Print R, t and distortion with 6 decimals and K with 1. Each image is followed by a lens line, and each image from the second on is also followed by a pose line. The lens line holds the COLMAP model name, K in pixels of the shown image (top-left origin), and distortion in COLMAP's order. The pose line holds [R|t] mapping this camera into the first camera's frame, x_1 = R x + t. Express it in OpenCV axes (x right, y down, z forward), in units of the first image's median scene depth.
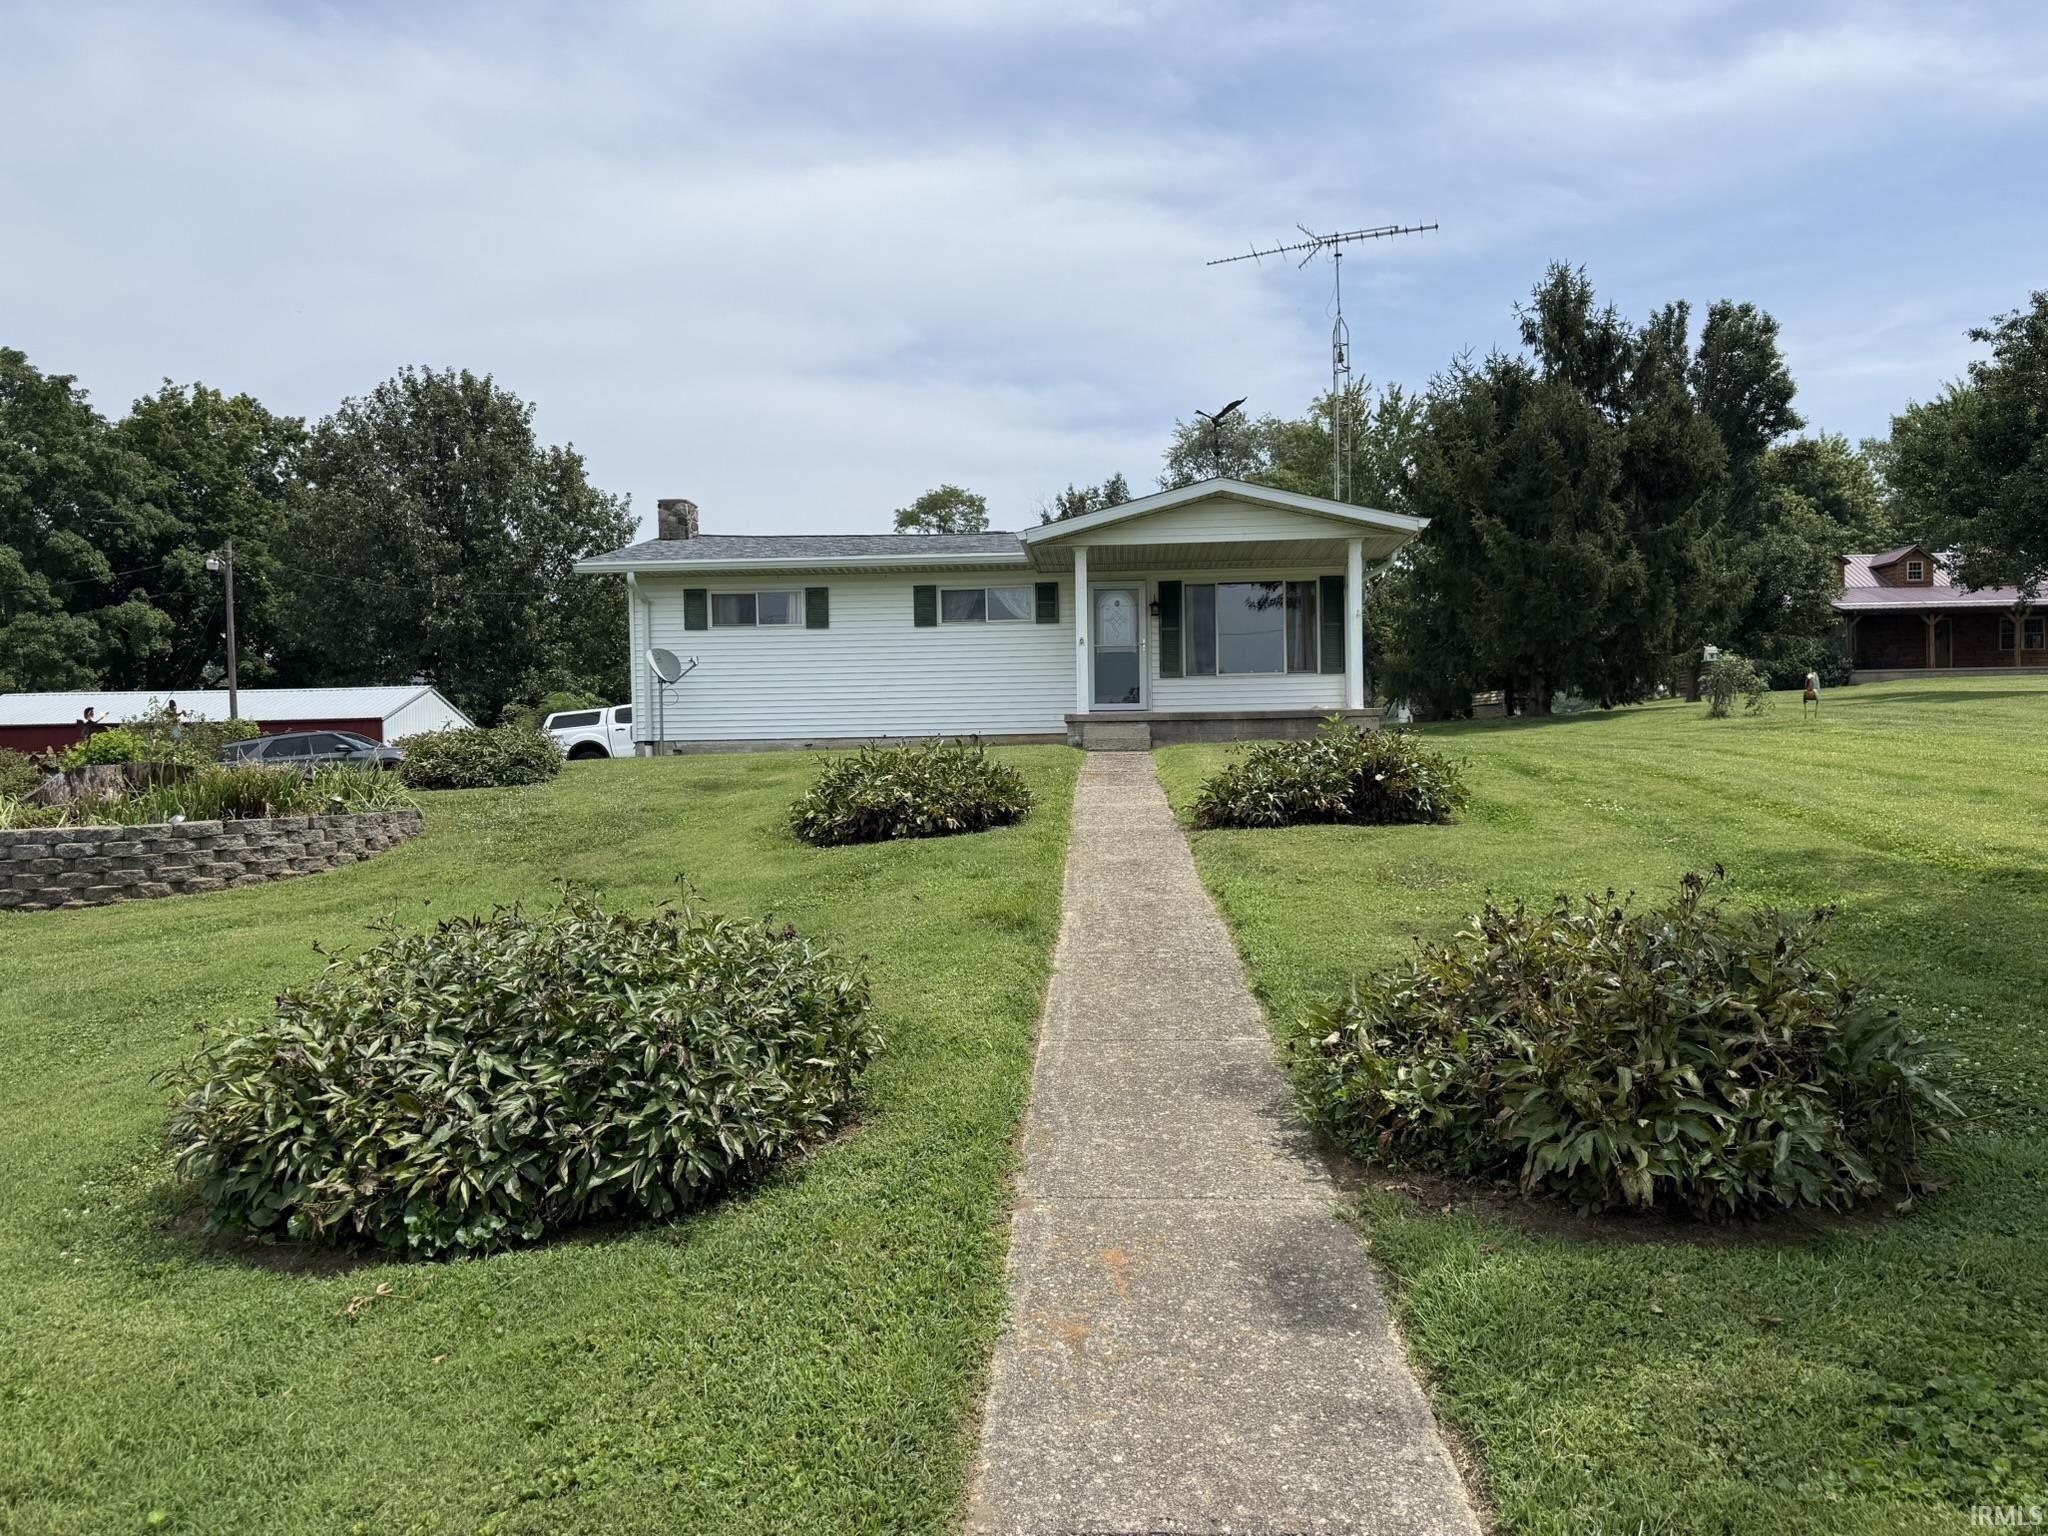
lens RADIAL K [[1436.1, 0, 1038.1], [0, 1436.1, 773.1], [0, 0, 1]] dist [0.125297, -0.166406]
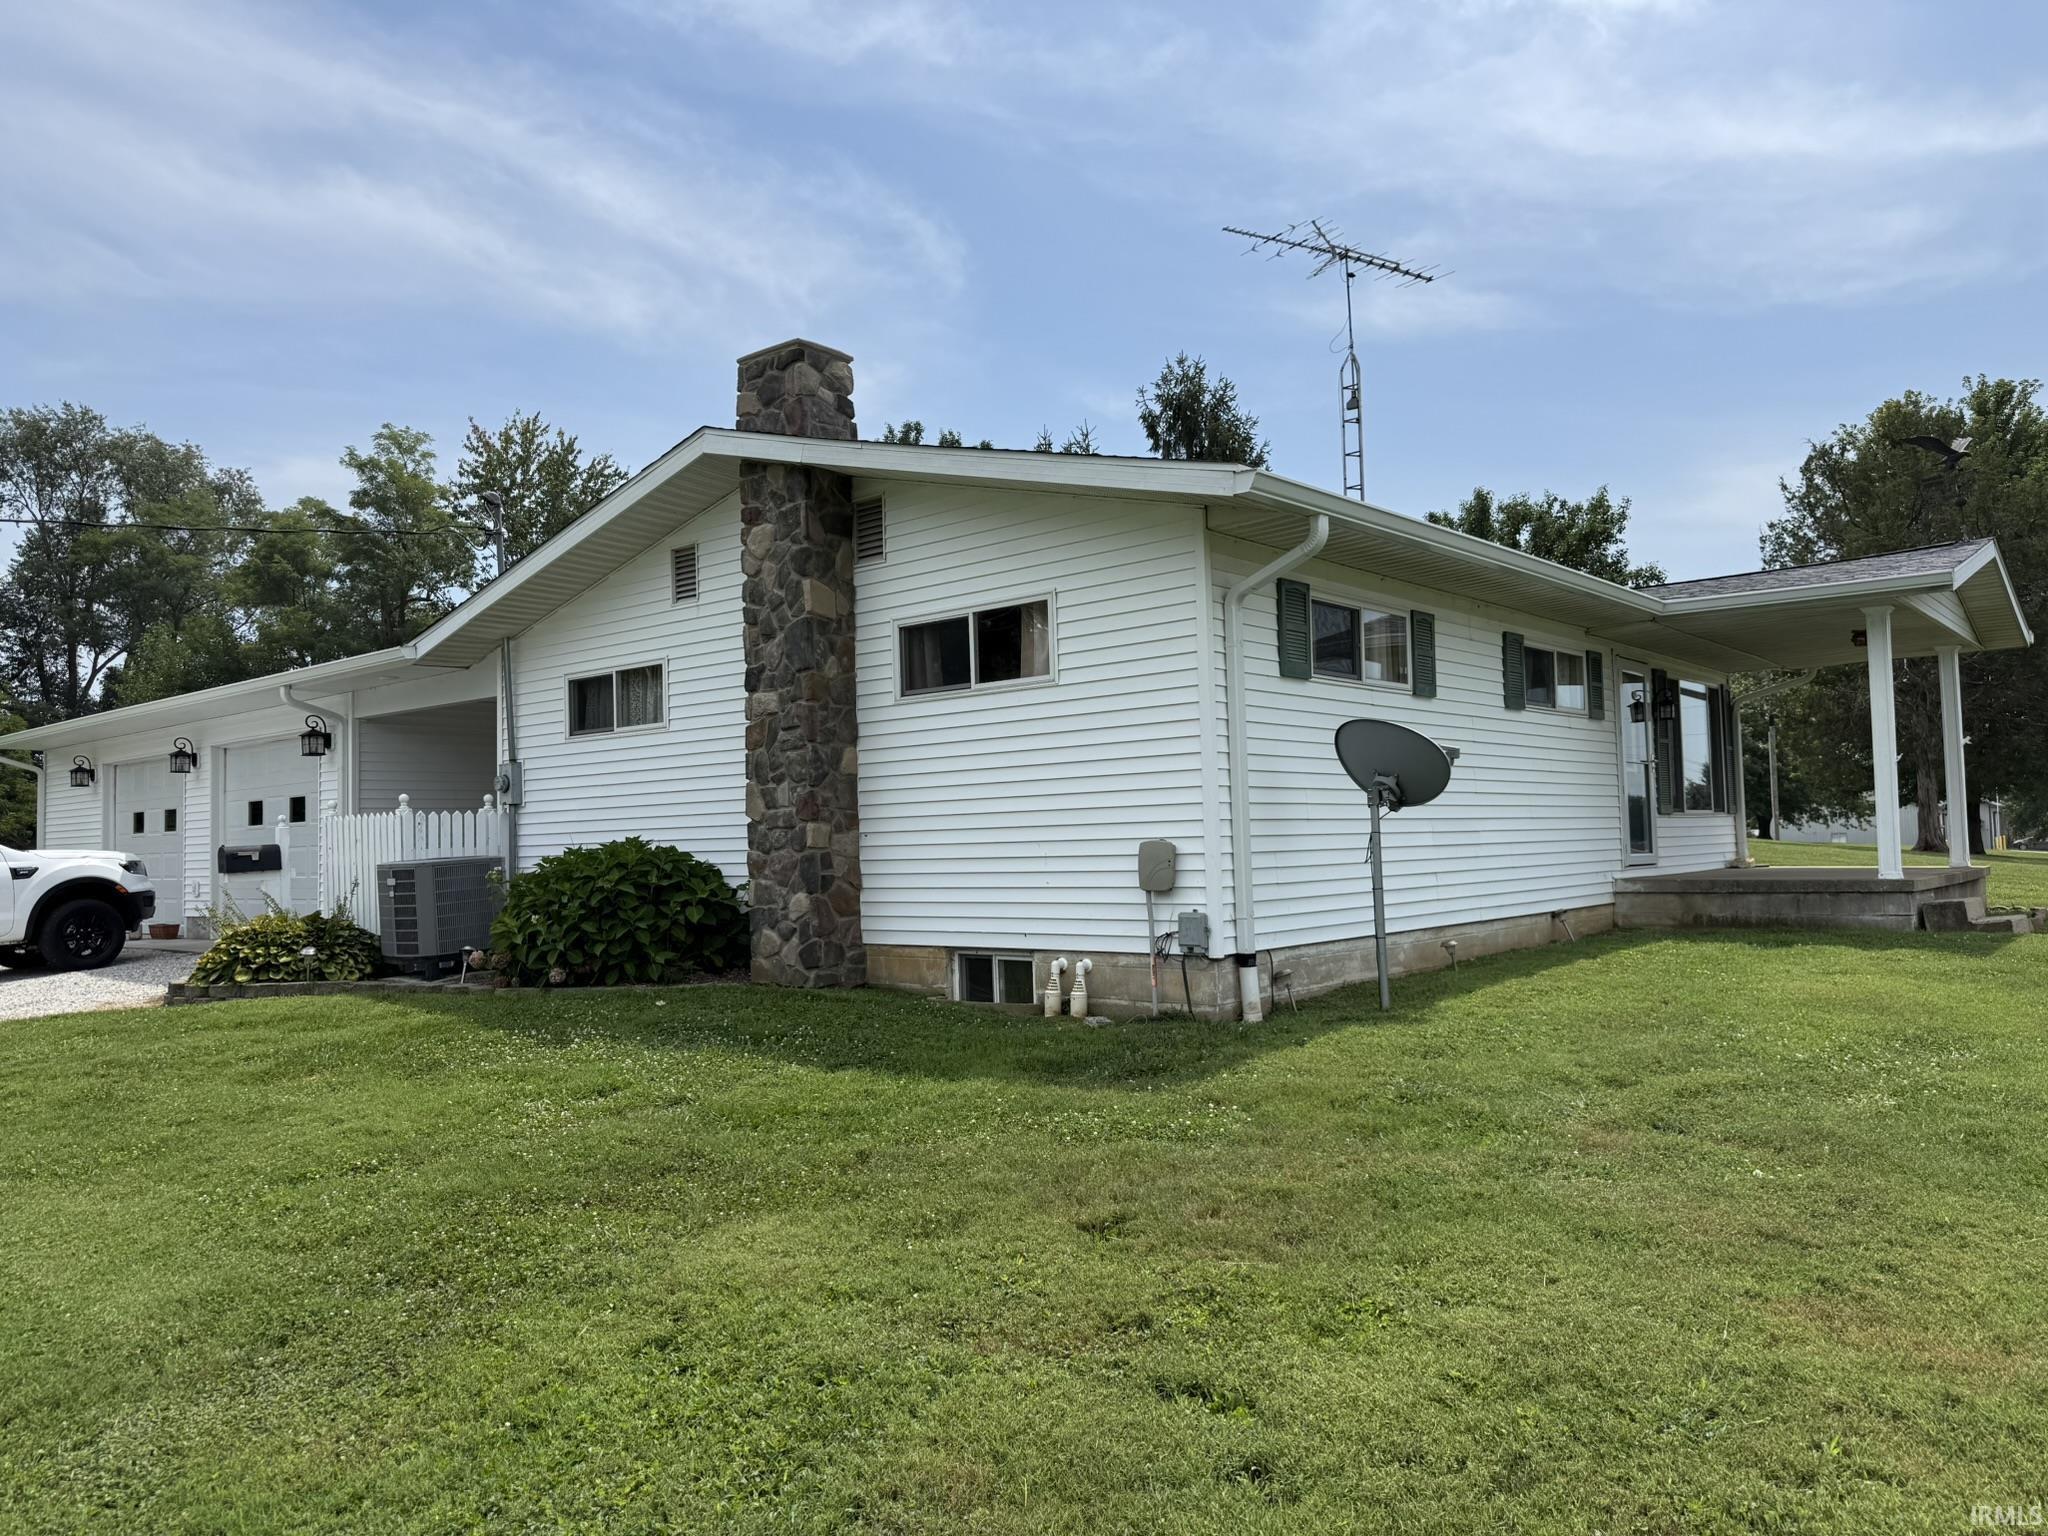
lens RADIAL K [[1436.1, 0, 1038.1], [0, 1436.1, 773.1], [0, 0, 1]] dist [0.125297, -0.166406]
pose [[0.599792, 0.037077, 0.799297, -0.618368], [0.026749, 0.997438, -0.066340, -0.047060], [-0.799709, 0.061171, 0.597264, 0.823896]]
